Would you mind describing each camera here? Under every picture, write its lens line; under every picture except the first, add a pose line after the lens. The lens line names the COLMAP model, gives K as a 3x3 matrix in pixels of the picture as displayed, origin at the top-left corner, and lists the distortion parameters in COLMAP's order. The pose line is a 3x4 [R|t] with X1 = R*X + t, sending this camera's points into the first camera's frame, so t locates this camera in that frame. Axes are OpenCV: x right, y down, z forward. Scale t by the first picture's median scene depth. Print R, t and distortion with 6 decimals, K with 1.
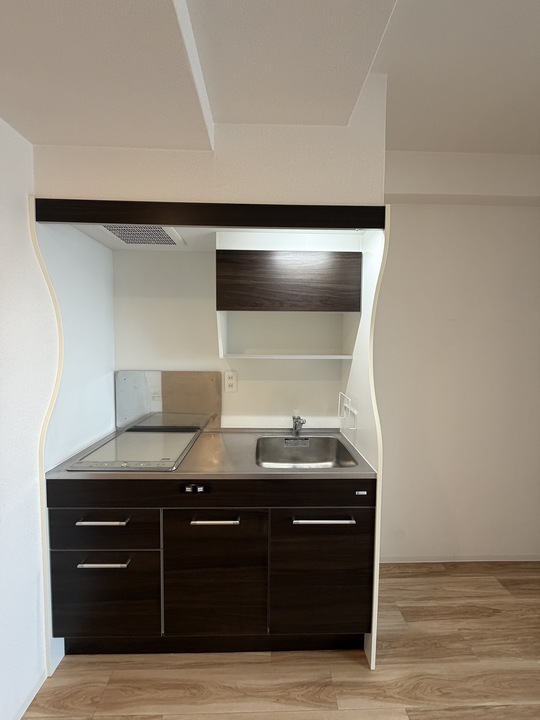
lens RADIAL K [[286.0, 0, 270.0], [0, 286.0, 358.9], [0, 0, 1]] dist [0.000522, -0.000178]
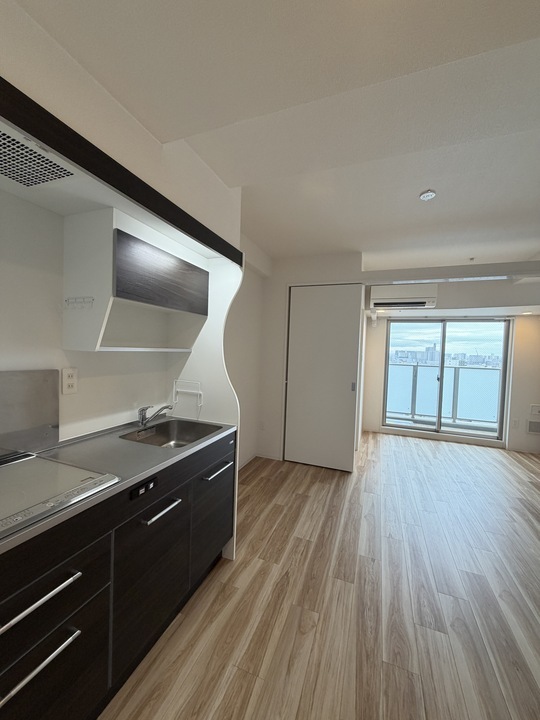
lens RADIAL K [[286.0, 0, 270.0], [0, 286.0, 358.9], [0, 0, 1]] dist [0.000522, -0.000178]
pose [[0.383328, -0.025737, 0.923253, -0.831494], [0.020076, 0.999608, 0.019530, 0.016680], [-0.923394, 0.011049, 0.383695, 0.222472]]
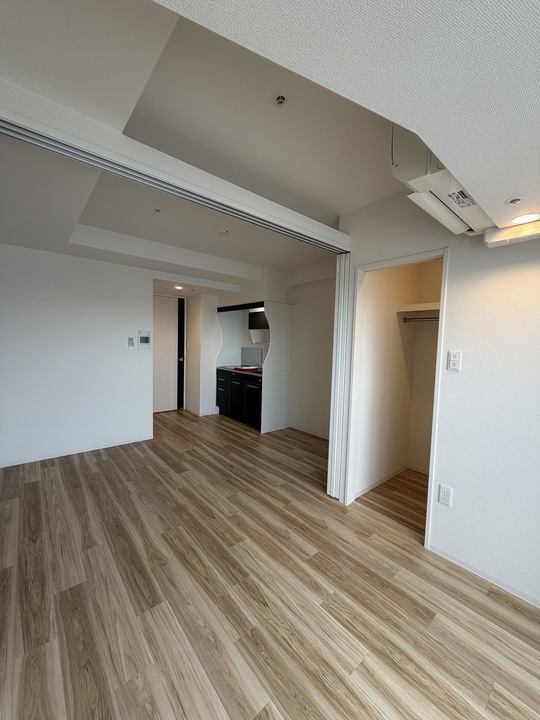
lens RADIAL K [[286.0, 0, 270.0], [0, 286.0, 358.9], [0, 0, 1]] dist [0.000522, -0.000178]
pose [[0.625968, 0.056338, -0.777811, 2.747076], [-0.066907, 0.997589, 0.018411, 0.111345], [0.776973, 0.040516, 0.628229, -1.001460]]
